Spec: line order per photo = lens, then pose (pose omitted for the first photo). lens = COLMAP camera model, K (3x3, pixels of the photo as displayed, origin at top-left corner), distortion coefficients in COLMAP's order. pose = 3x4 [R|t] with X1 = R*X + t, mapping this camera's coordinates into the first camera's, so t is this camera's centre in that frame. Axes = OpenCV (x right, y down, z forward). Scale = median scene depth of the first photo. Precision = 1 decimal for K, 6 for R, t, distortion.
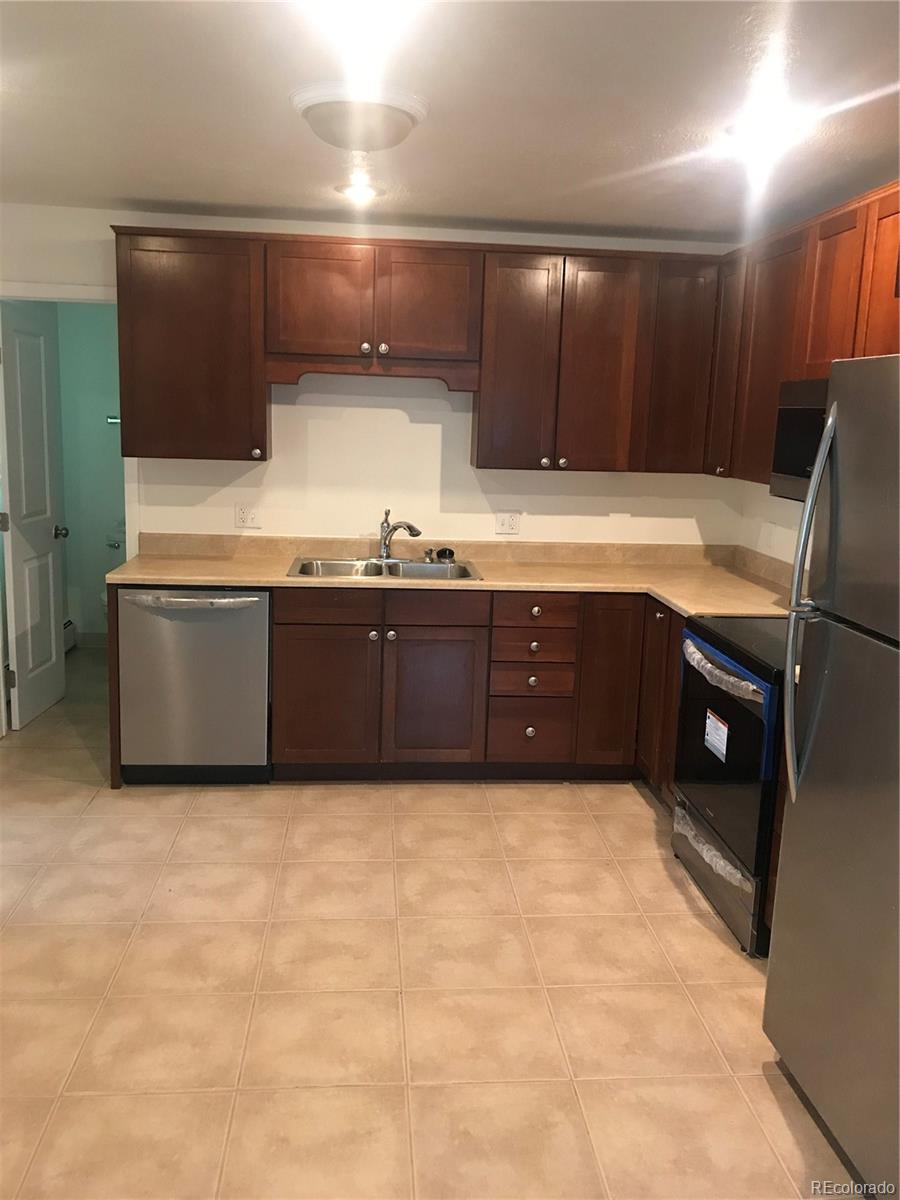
lens RADIAL K [[999.2, 0, 450.0], [0, 999.2, 600.0], [0, 0, 1]] dist [-0.002634, -0.004809]
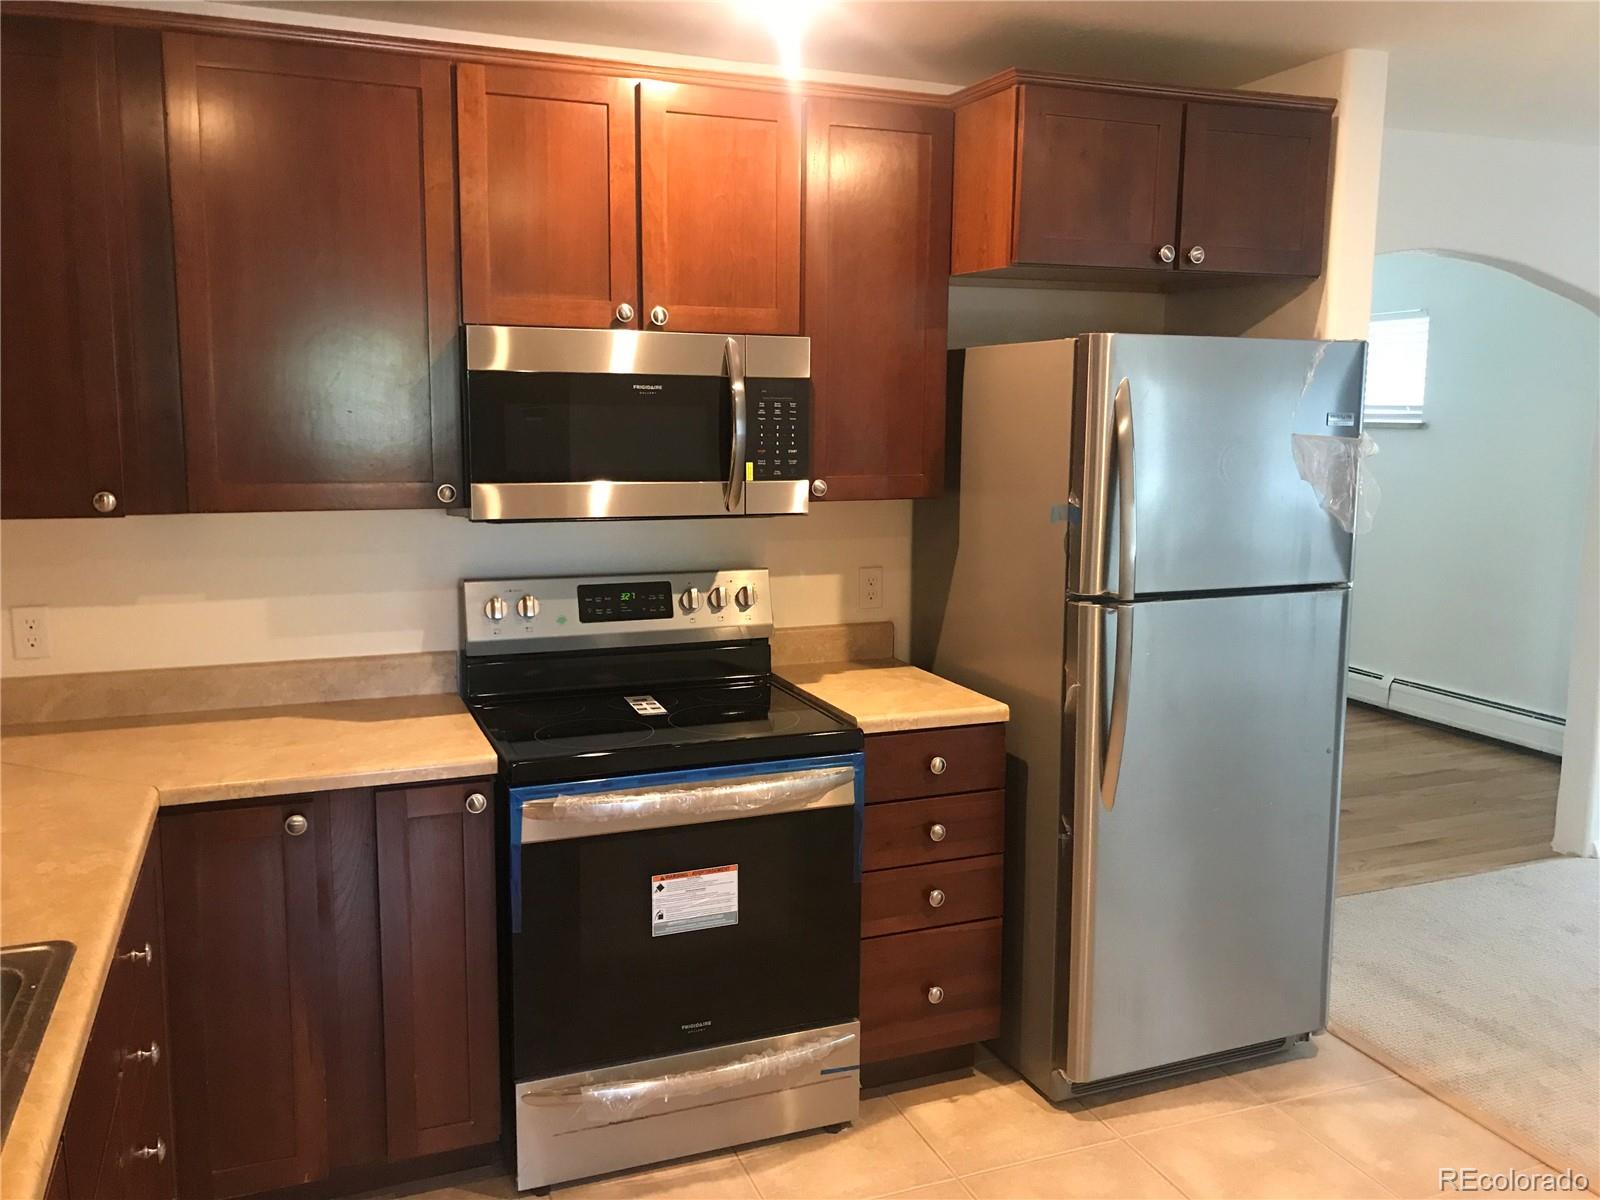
lens RADIAL K [[1332.2, 0, 800.0], [0, 1332.2, 600.0], [0, 0, 1]] dist [-0.002634, -0.004809]
pose [[-0.291241, -0.173339, 0.940815, -0.516586], [0.160197, 0.960724, 0.226598, -0.229889], [-0.943141, 0.216710, -0.252034, 1.146701]]
